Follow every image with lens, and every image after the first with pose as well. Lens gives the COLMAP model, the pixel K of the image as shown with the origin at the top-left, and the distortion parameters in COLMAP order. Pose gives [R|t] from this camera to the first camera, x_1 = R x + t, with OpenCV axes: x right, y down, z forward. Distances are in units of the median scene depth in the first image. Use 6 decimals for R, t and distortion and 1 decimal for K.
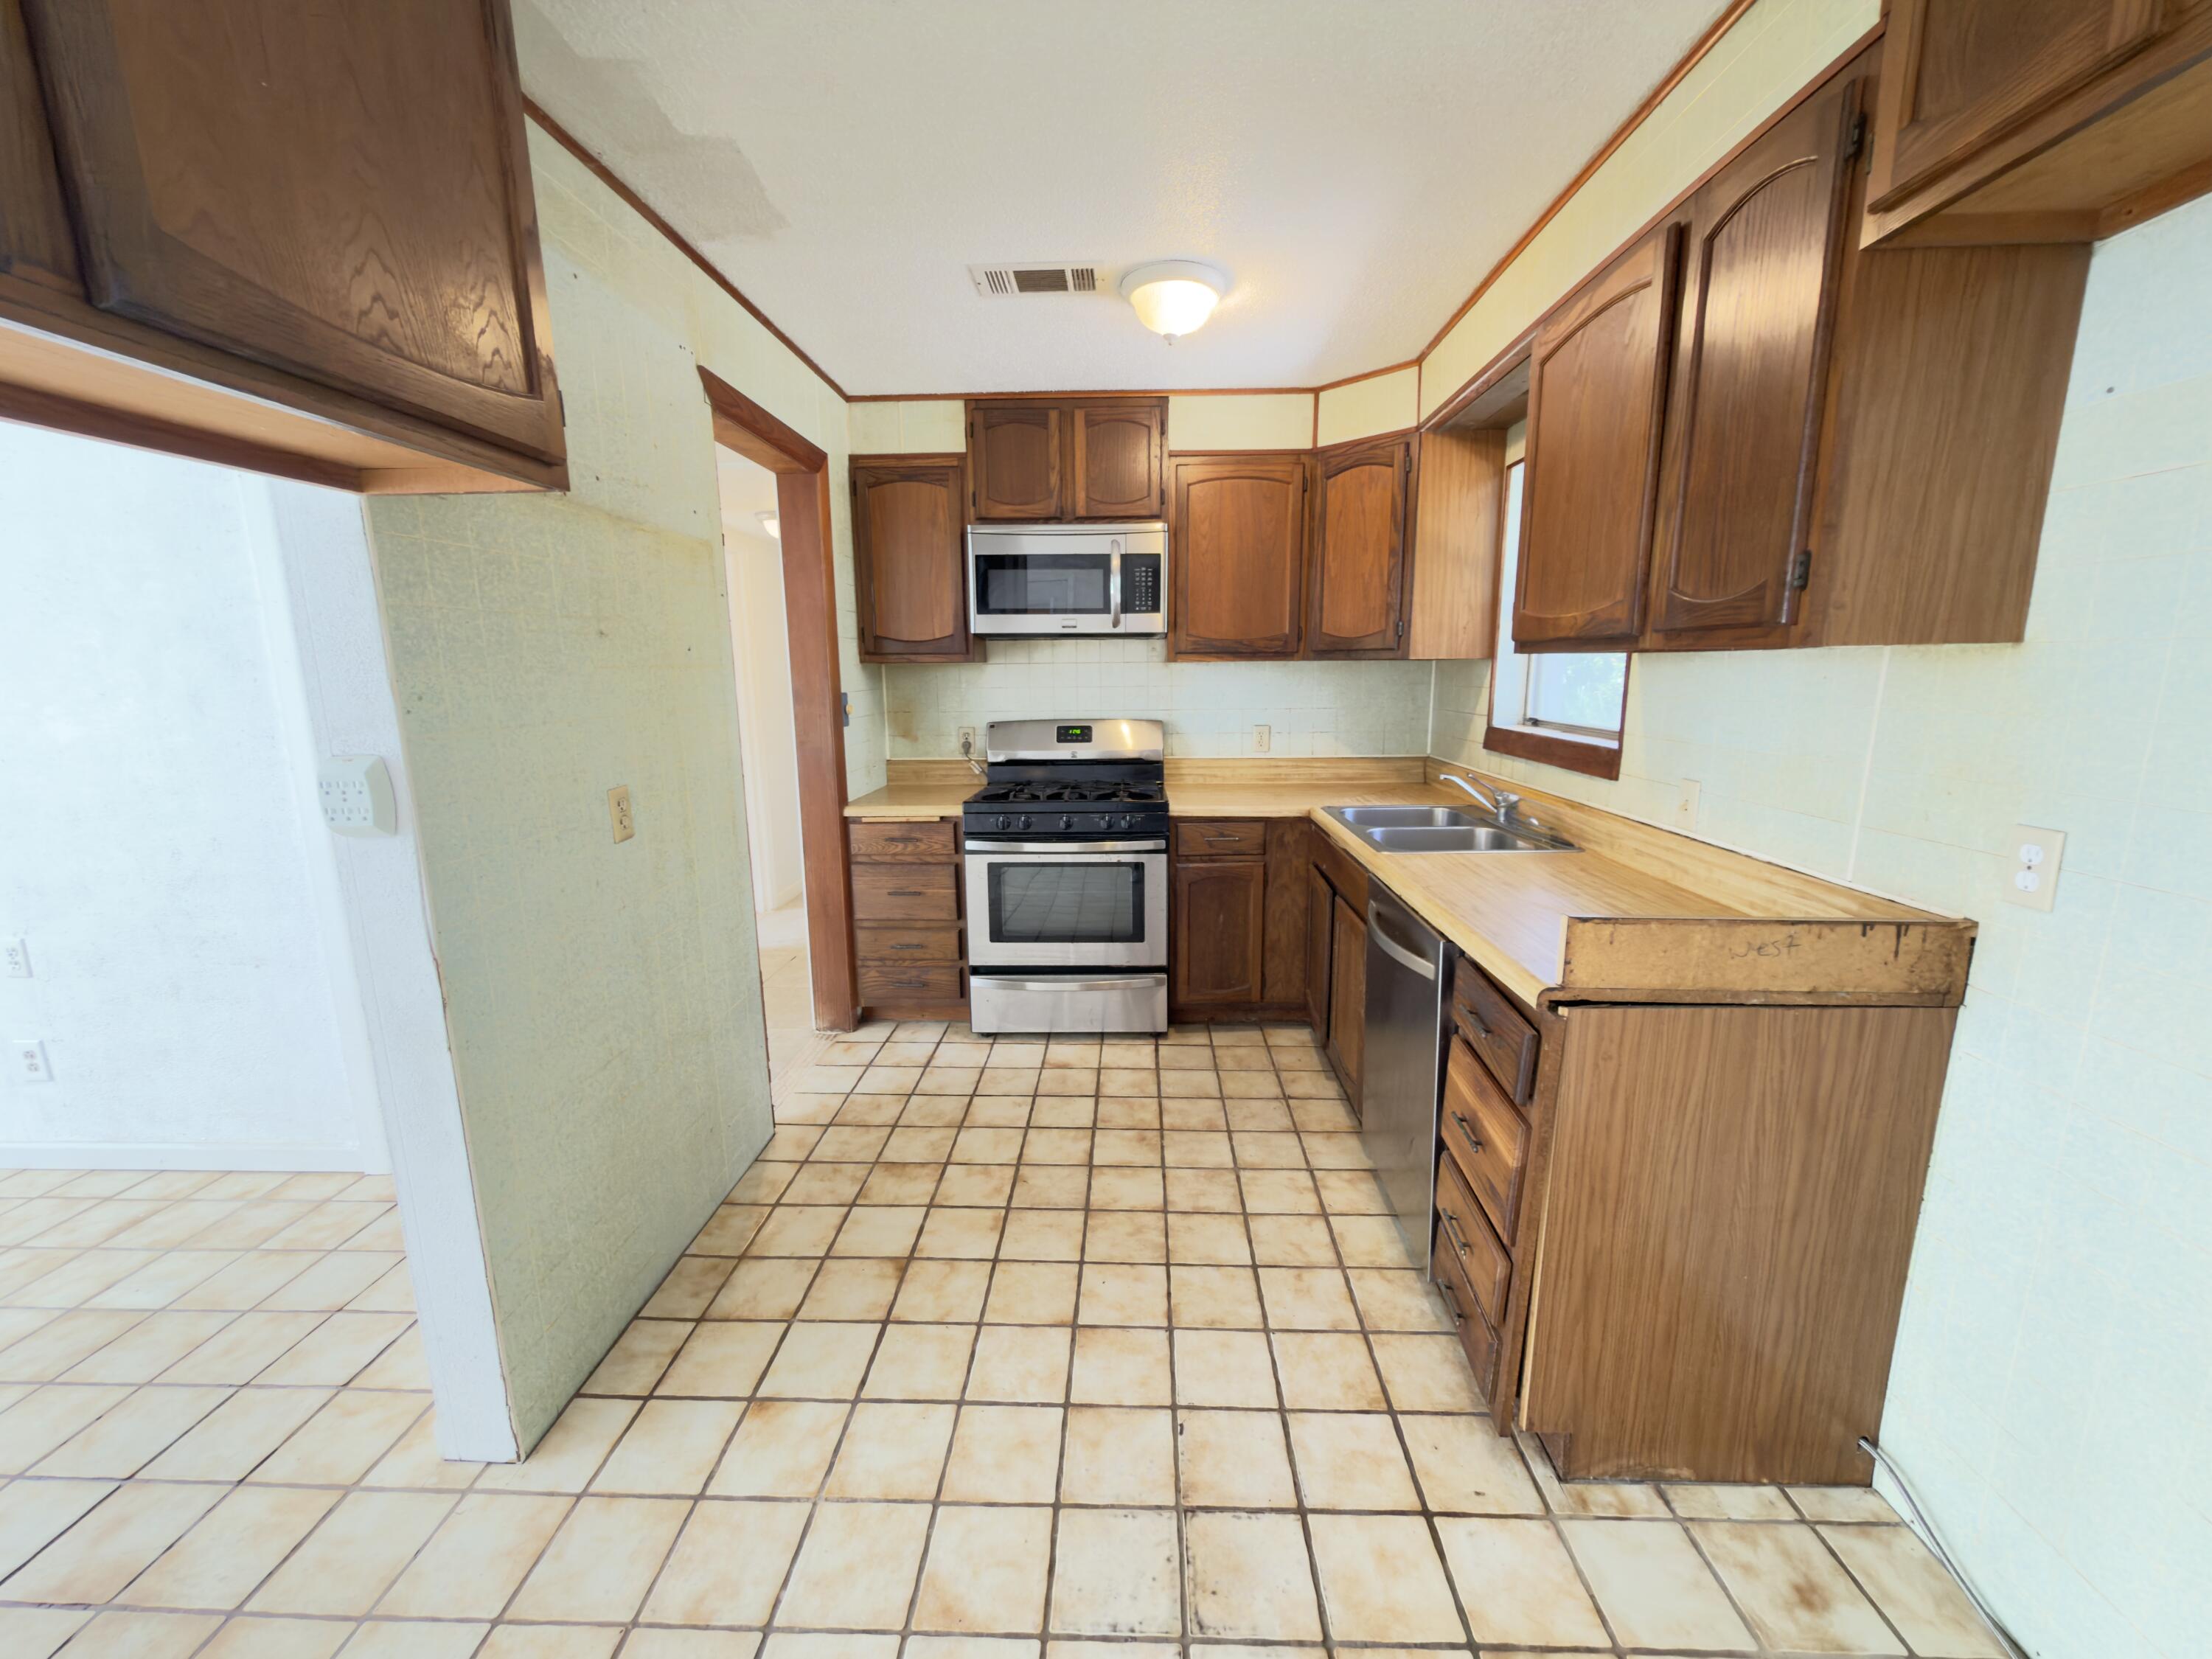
lens RADIAL K [[880.1, 0, 1108.9], [0, 880.1, 829.7], [0, 0, 1]] dist [0.000052, -0.000340]
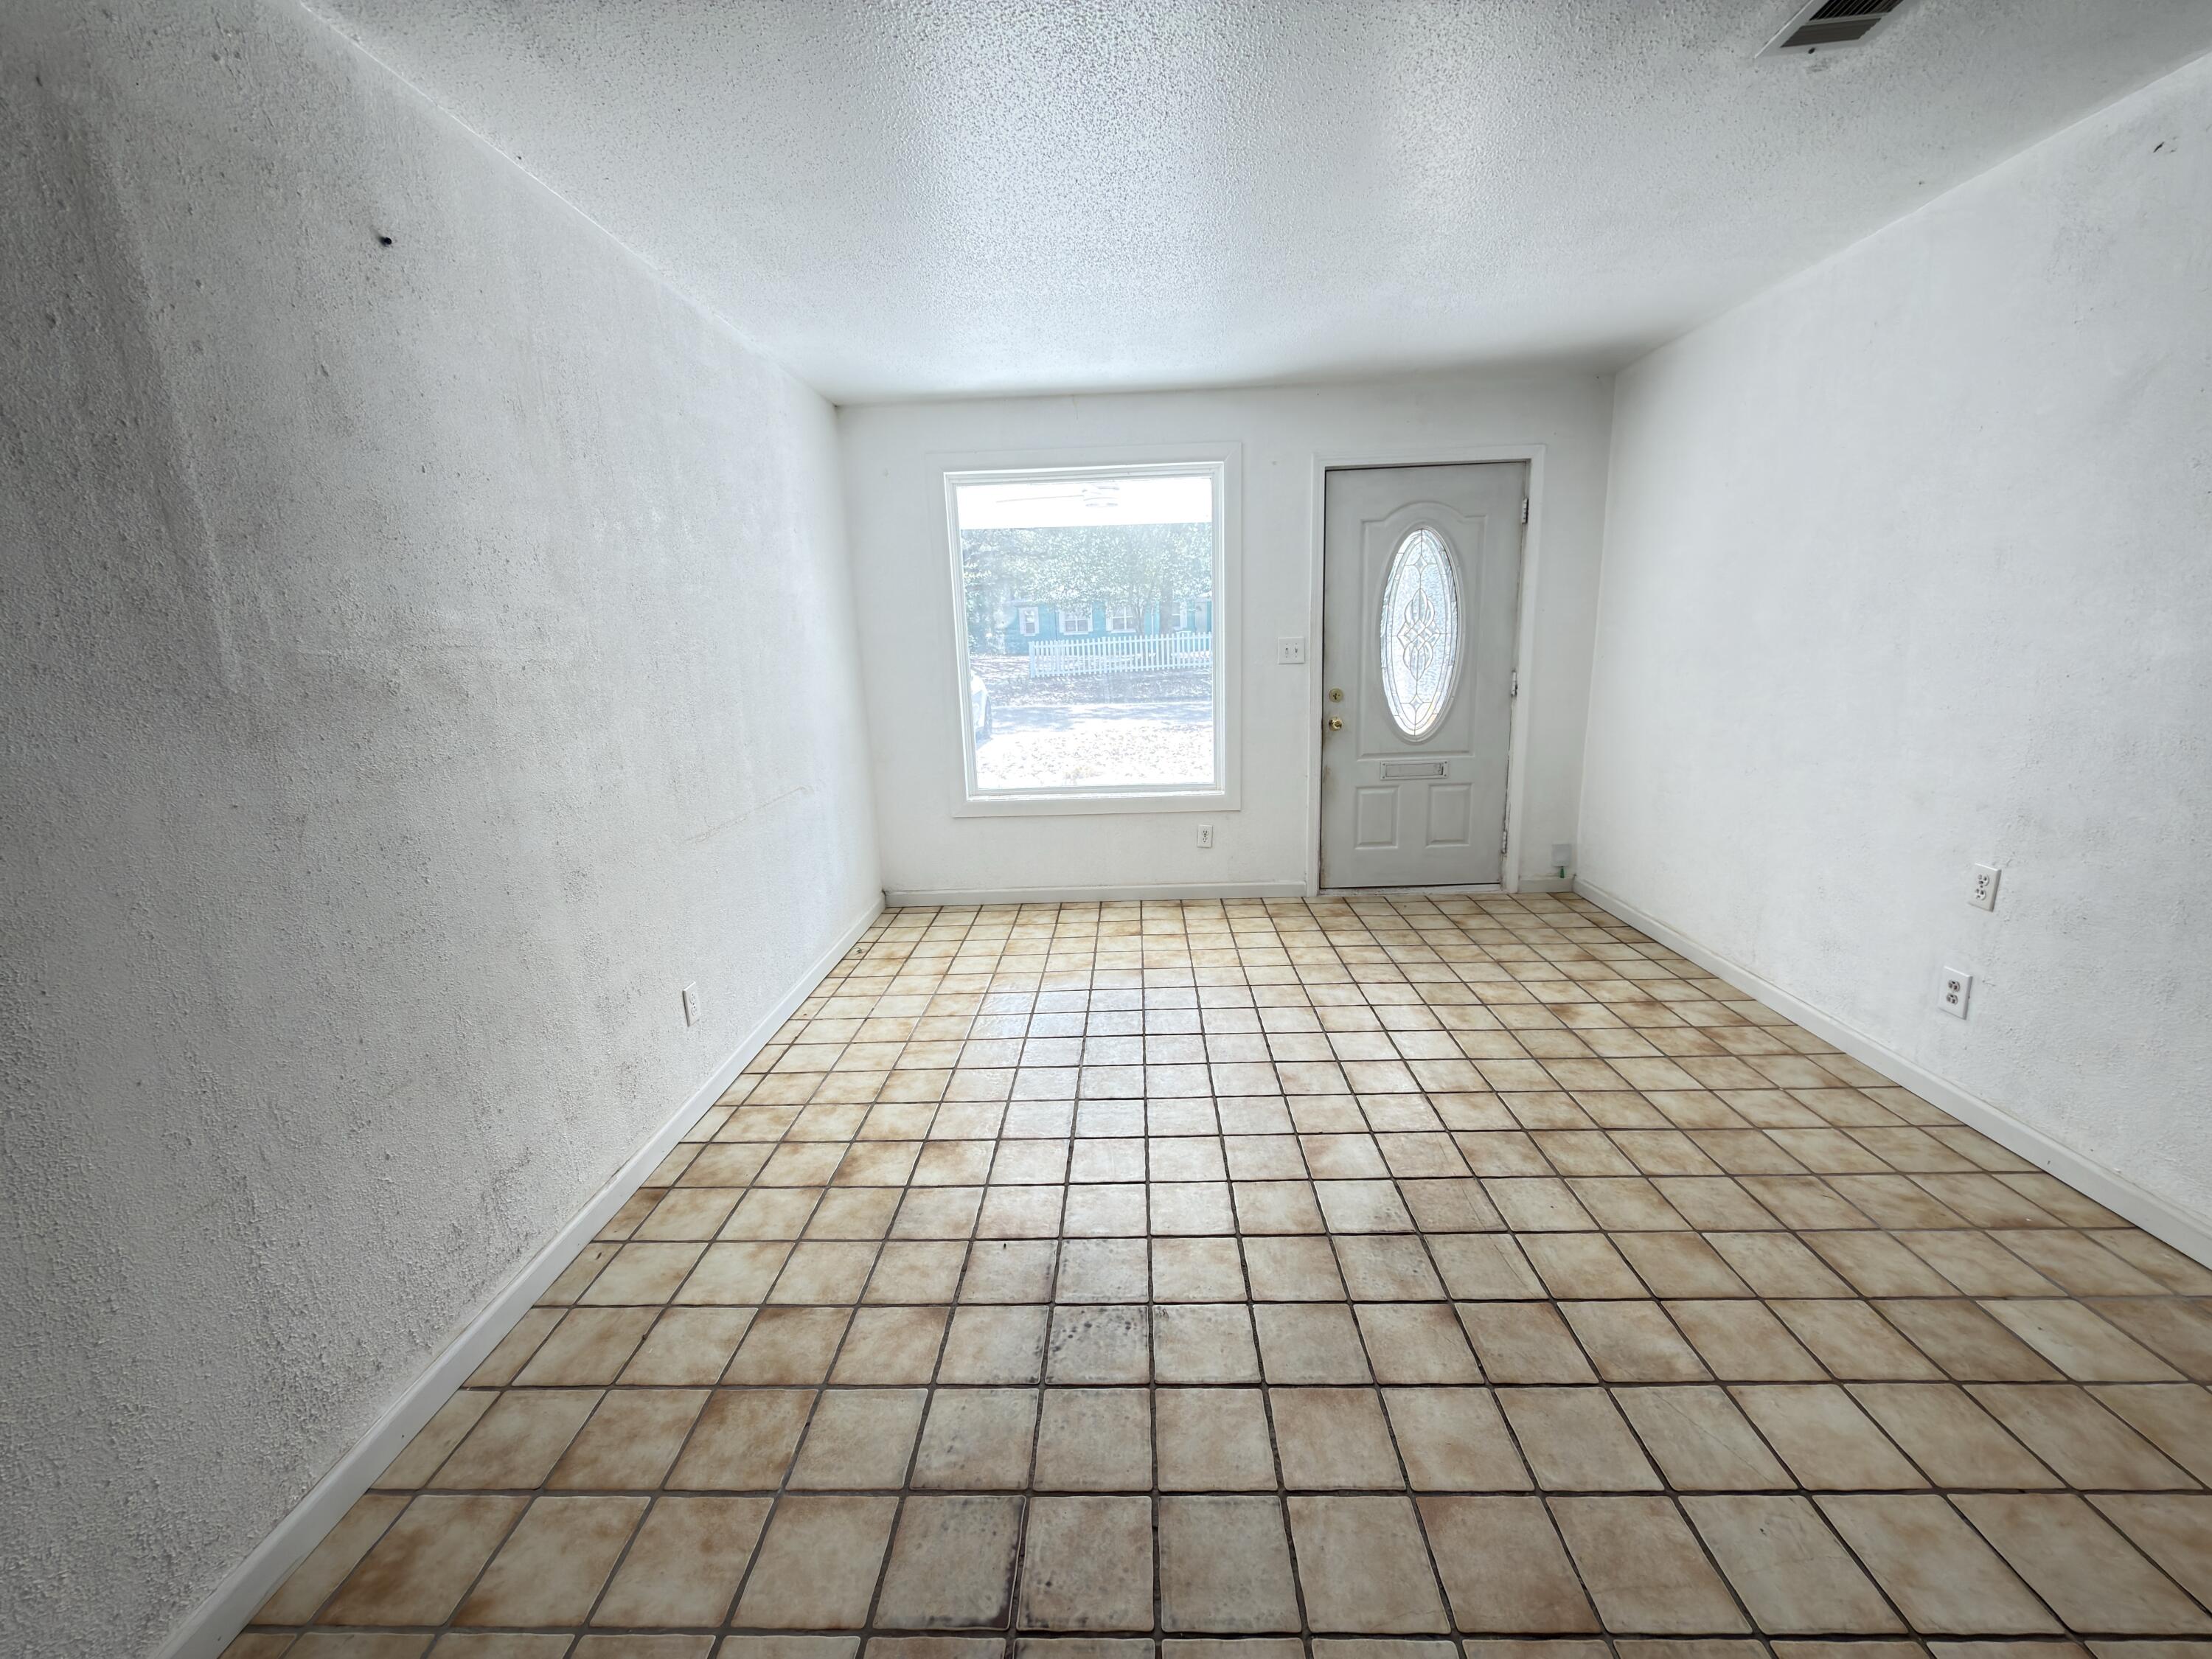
lens RADIAL K [[880.1, 0, 1108.9], [0, 880.1, 829.7], [0, 0, 1]] dist [0.000052, -0.000340]
pose [[0.005239, 0.231887, -0.972729, -0.364141], [-0.149689, 0.961964, 0.228515, 0.012340], [0.988719, 0.144410, 0.039750, 0.028227]]
